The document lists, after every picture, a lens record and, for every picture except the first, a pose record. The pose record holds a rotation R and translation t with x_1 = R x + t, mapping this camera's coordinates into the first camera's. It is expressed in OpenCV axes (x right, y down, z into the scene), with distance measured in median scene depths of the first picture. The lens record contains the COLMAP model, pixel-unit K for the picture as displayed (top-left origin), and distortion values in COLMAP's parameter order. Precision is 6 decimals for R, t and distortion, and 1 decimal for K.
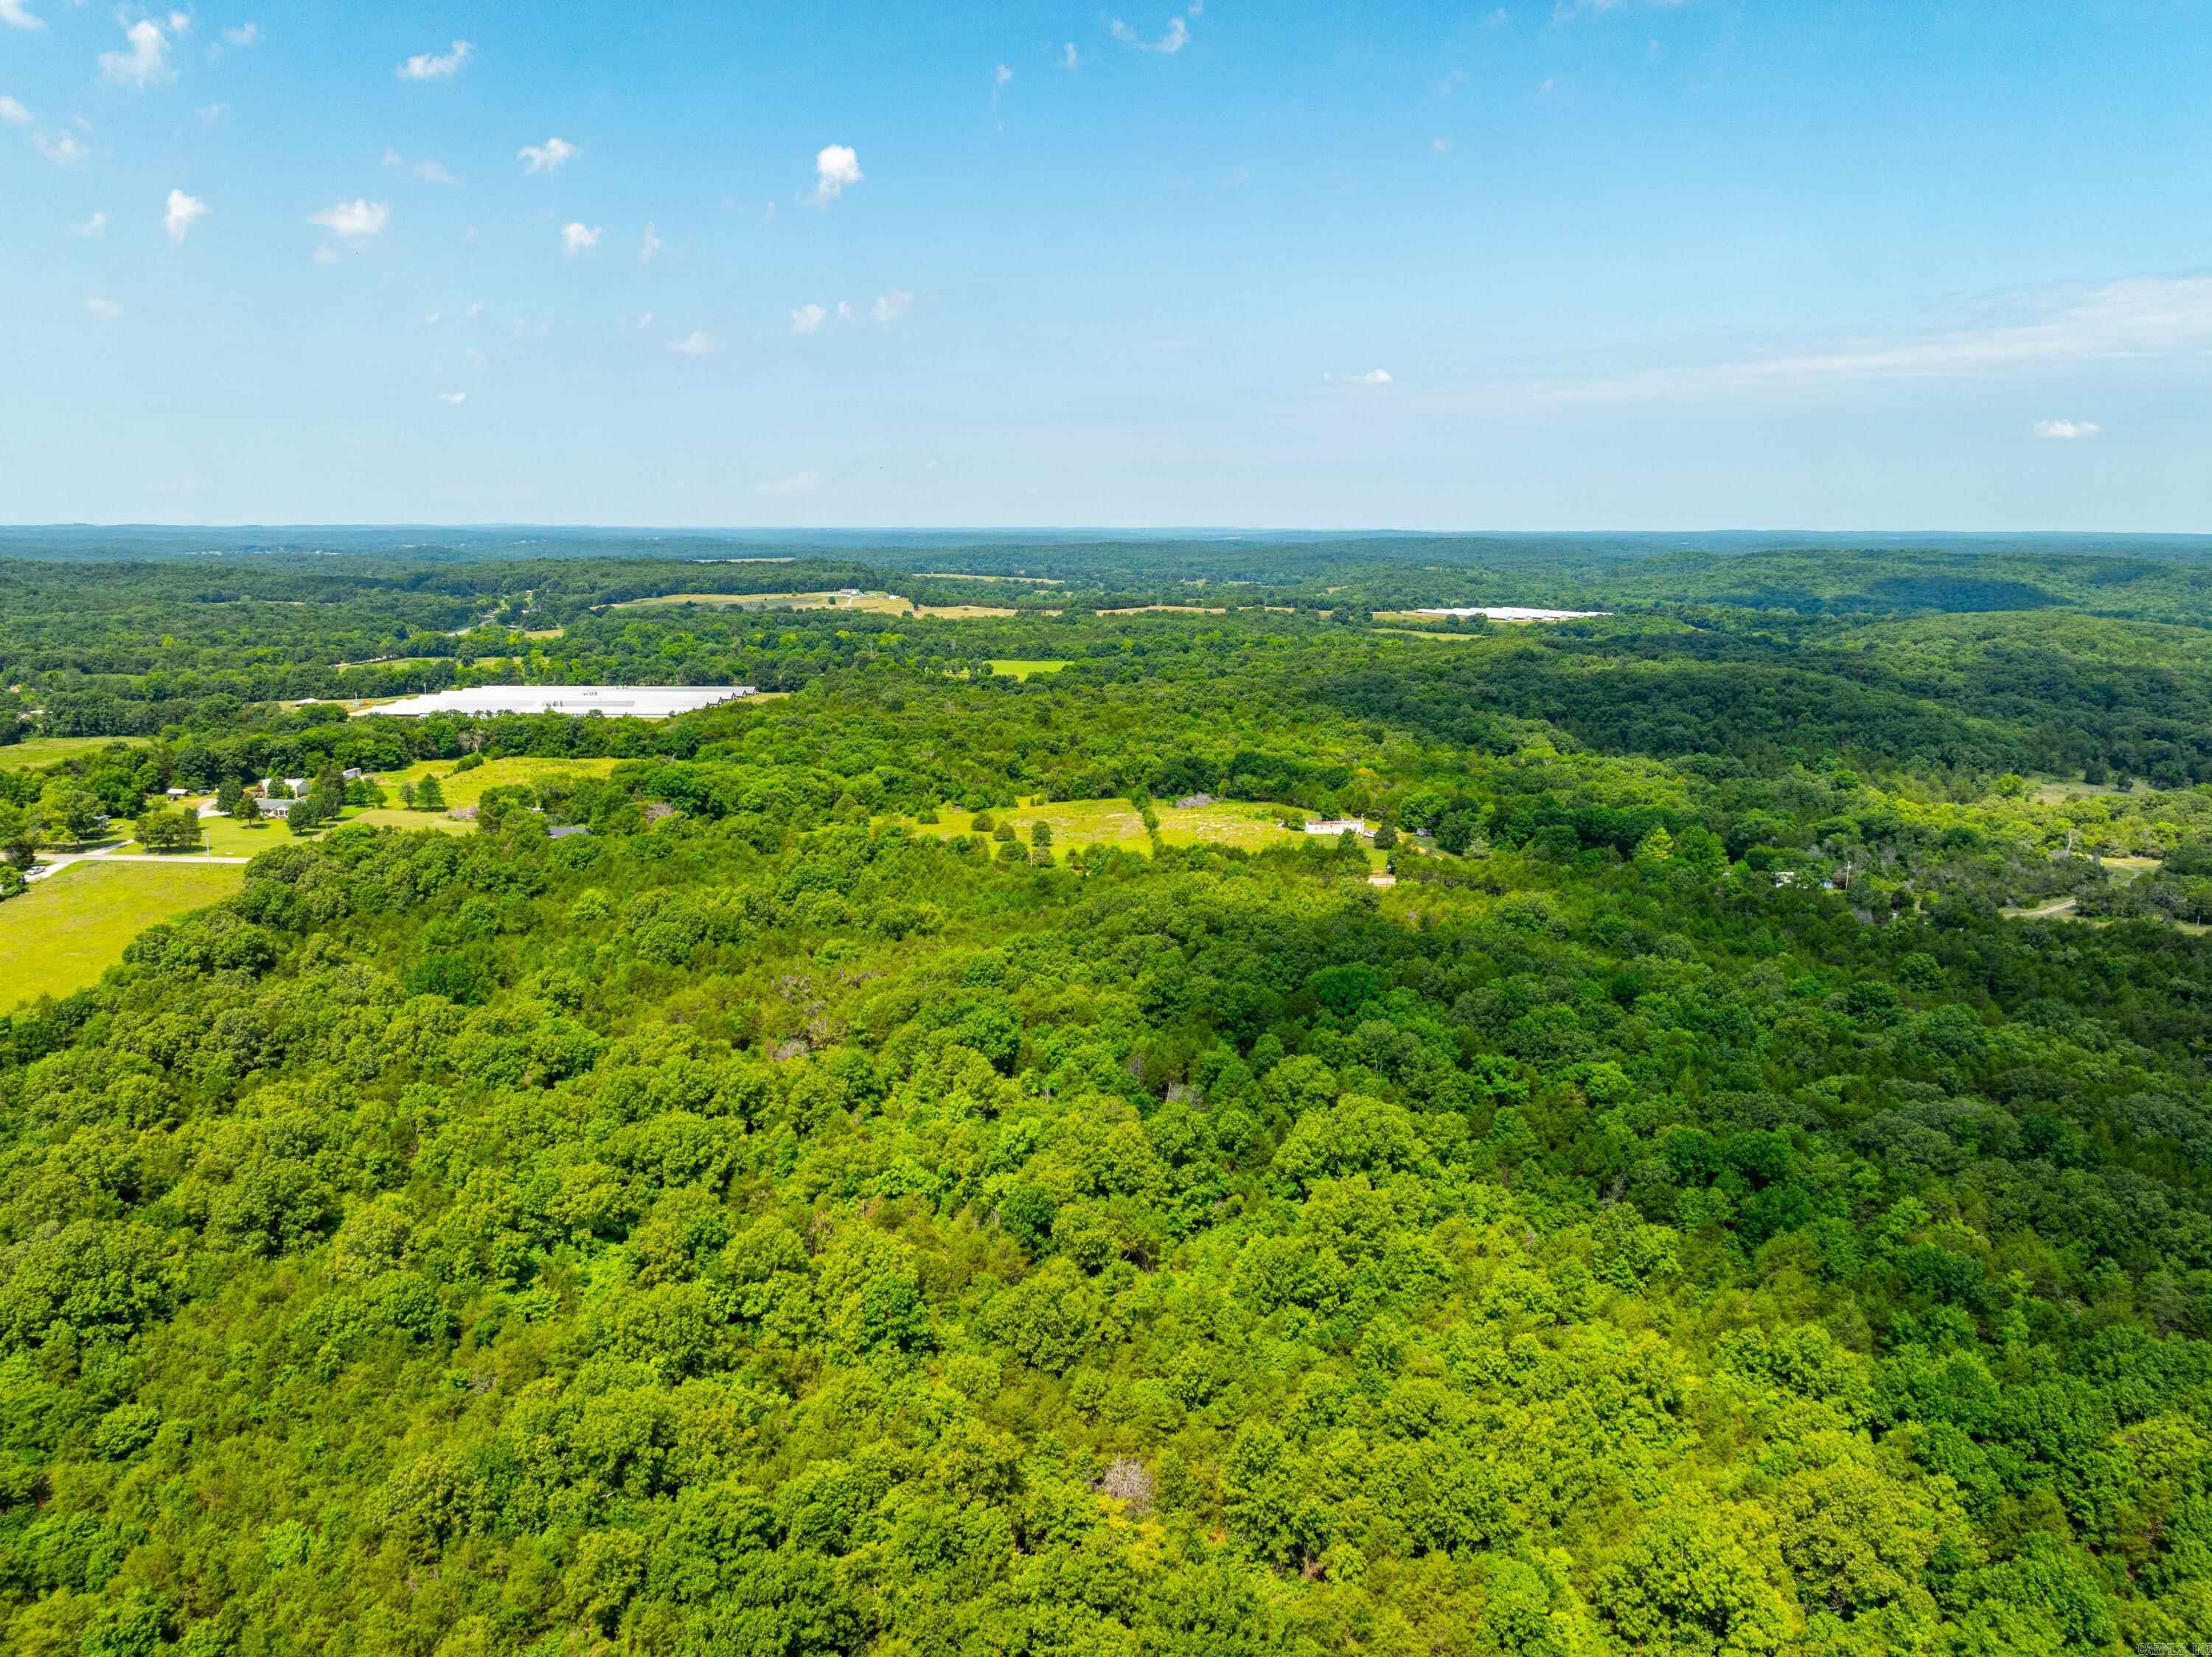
lens RADIAL K [[1556.9, 0, 1099.5], [0, 1556.9, 831.8], [0, 0, 1]] dist [-0.033439, 0.017915]
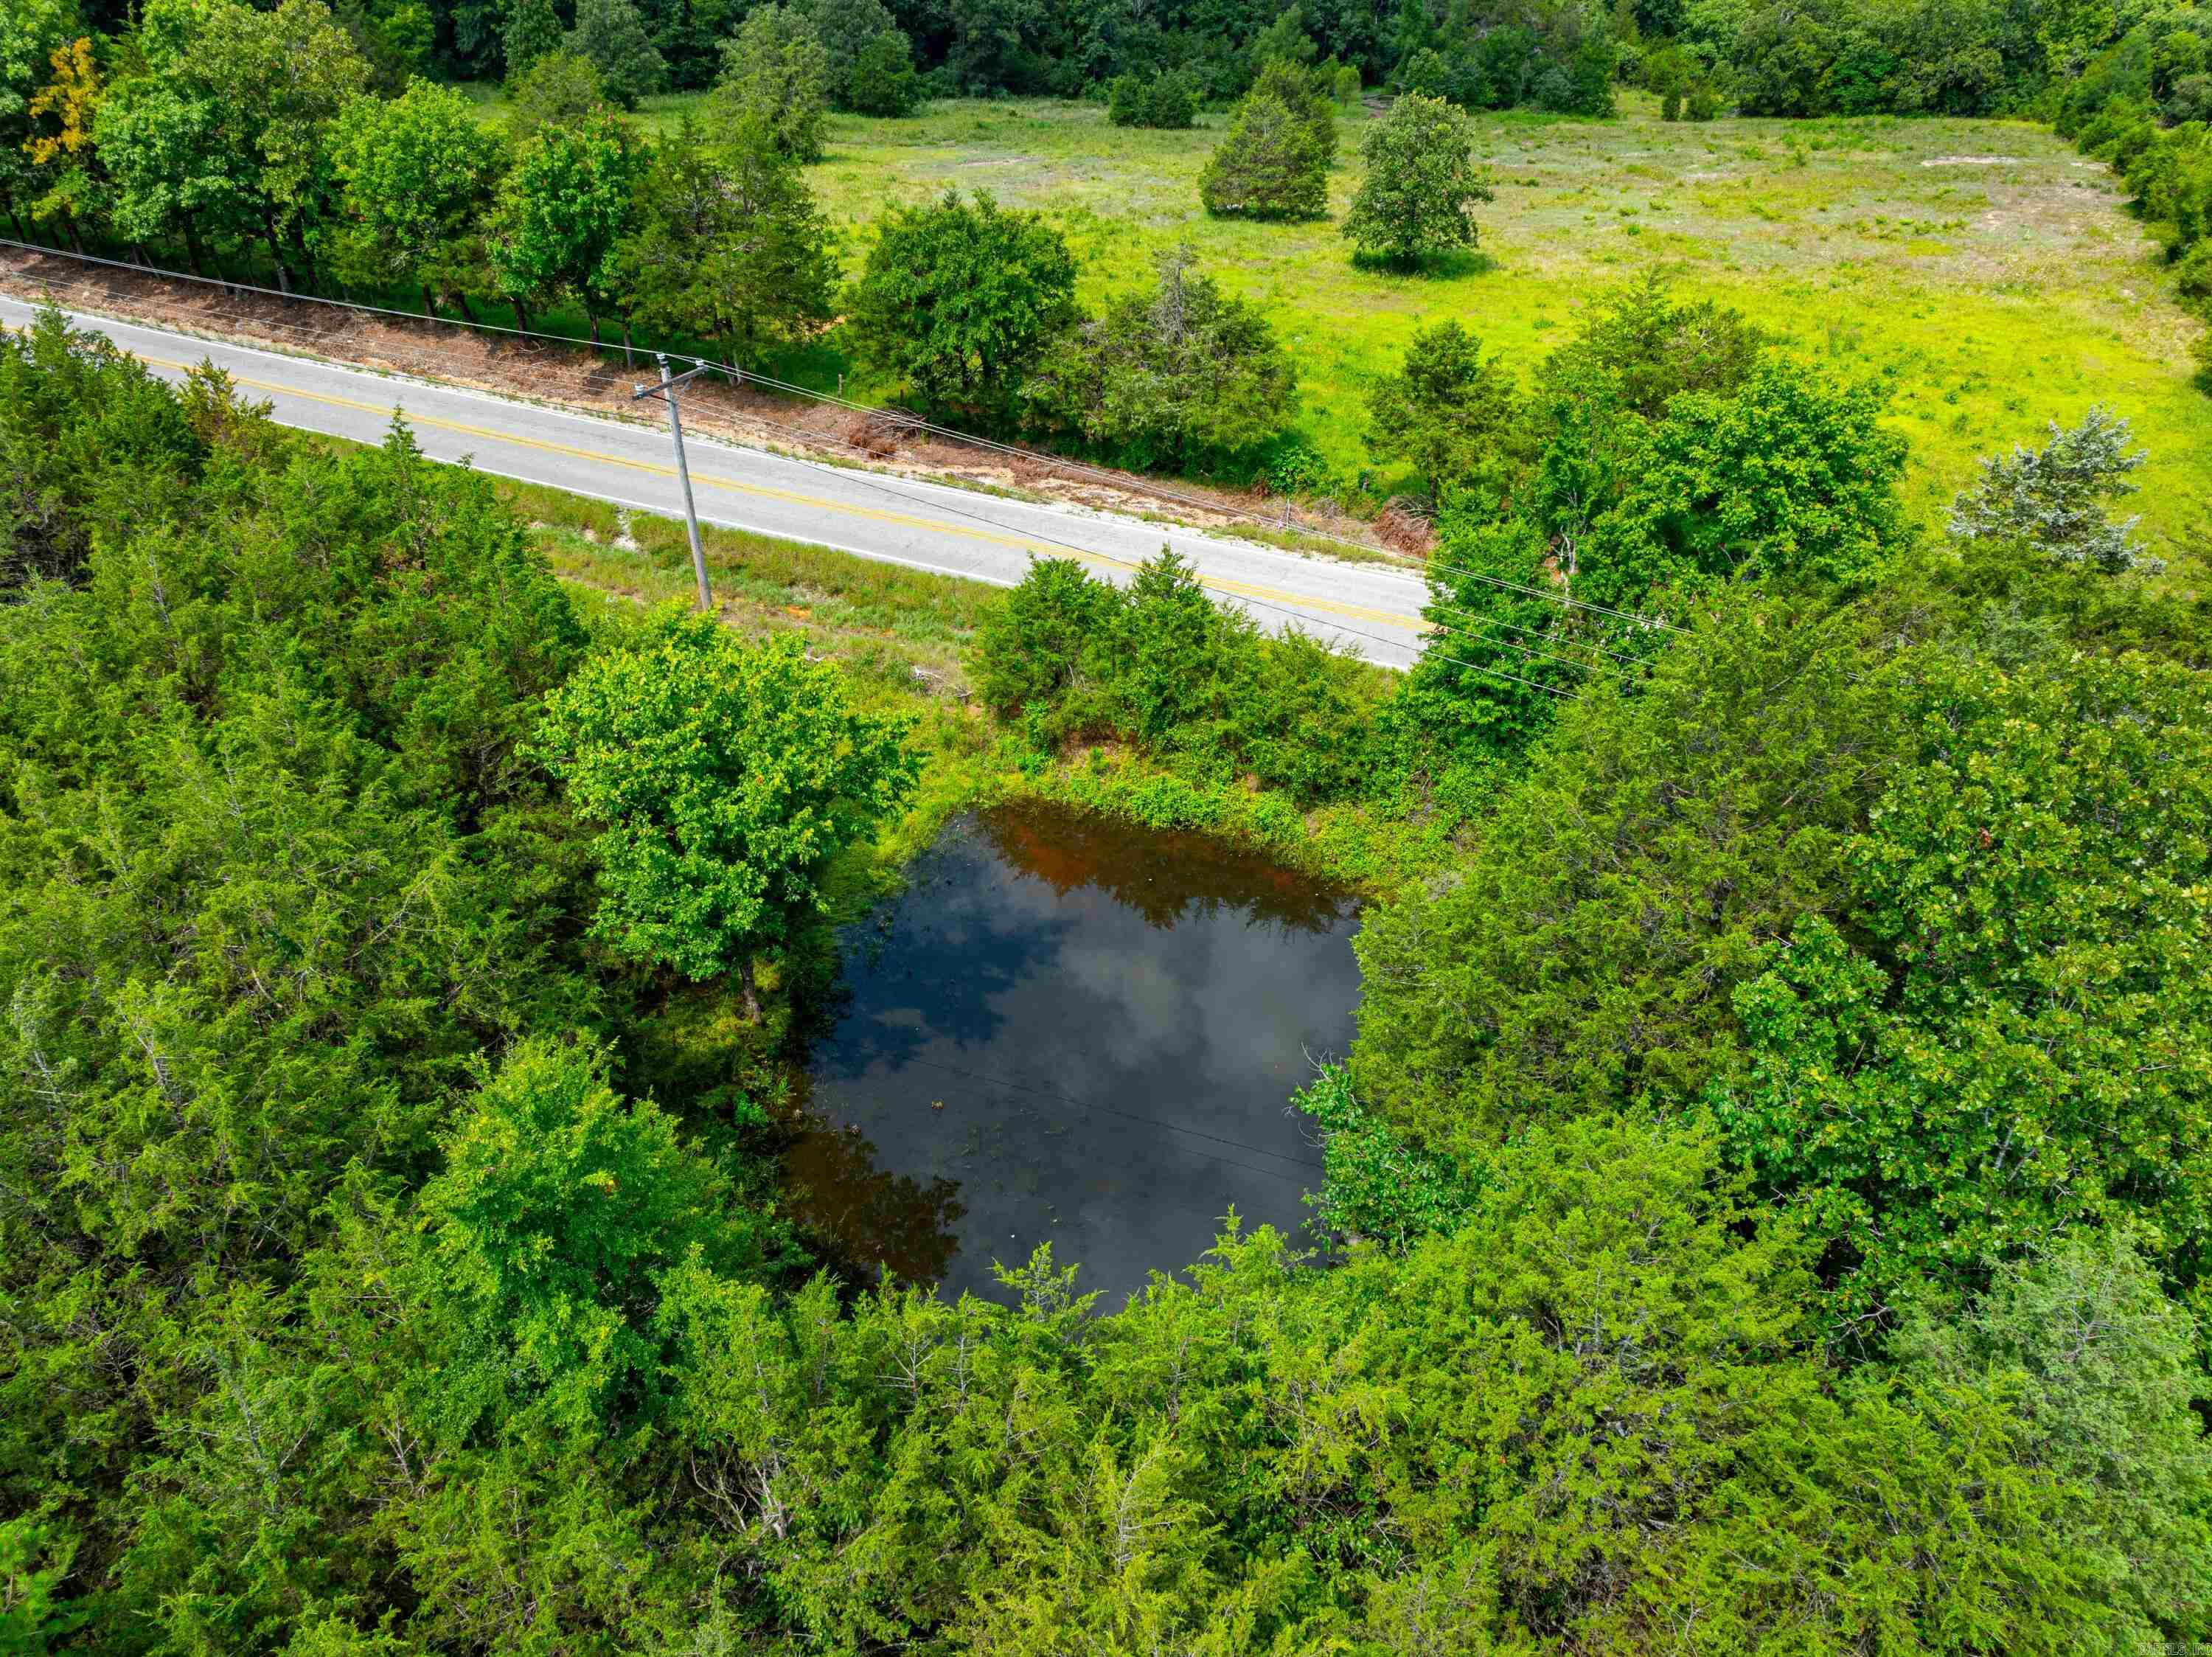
lens RADIAL K [[1556.9, 0, 1099.6], [0, 1556.9, 836.3], [0, 0, 1]] dist [-0.033439, 0.017915]
pose [[0.884761, 0.250379, -0.393076, 0.010009], [-0.084731, 0.915791, 0.392617, 0.001983], [0.458278, -0.314066, 0.831471, 0.663456]]
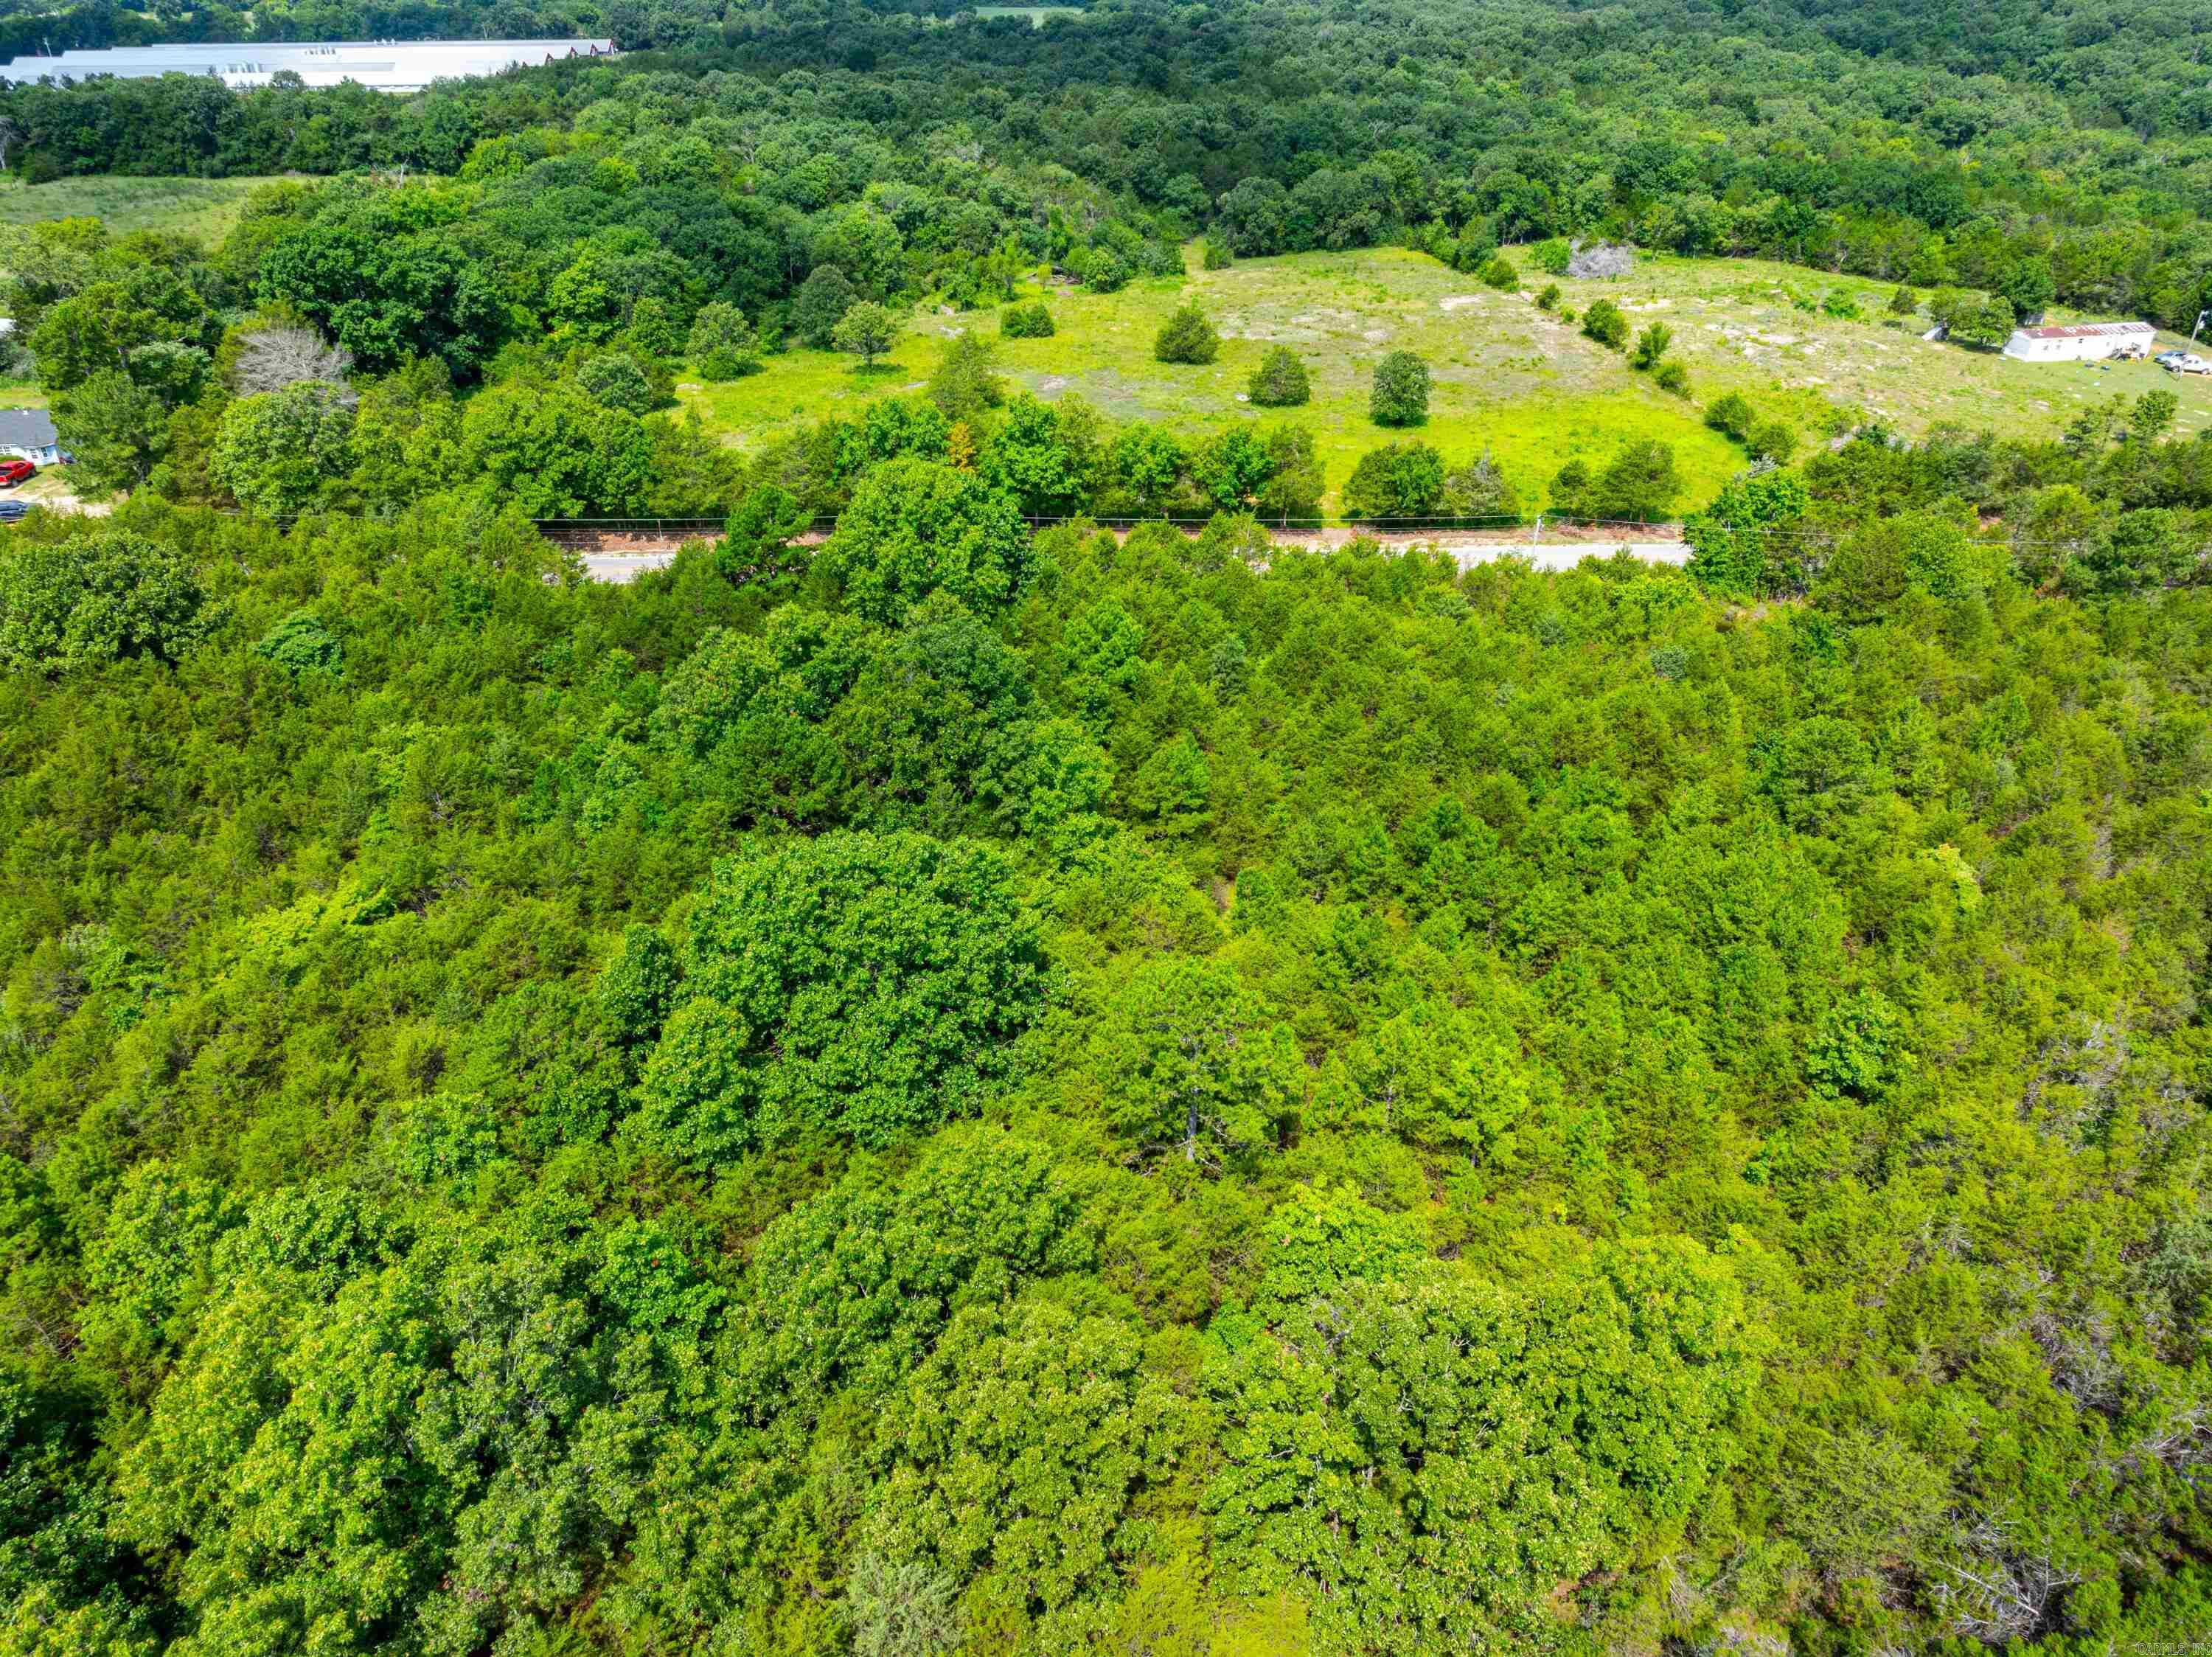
lens RADIAL K [[1556.9, 0, 1105.3], [0, 1556.9, 827.0], [0, 0, 1]] dist [-0.033439, 0.017915]
pose [[0.998730, -0.031699, 0.039152, -0.097607], [0.015729, 0.934574, 0.355422, -0.025821], [-0.047857, -0.354355, 0.933886, 0.507018]]
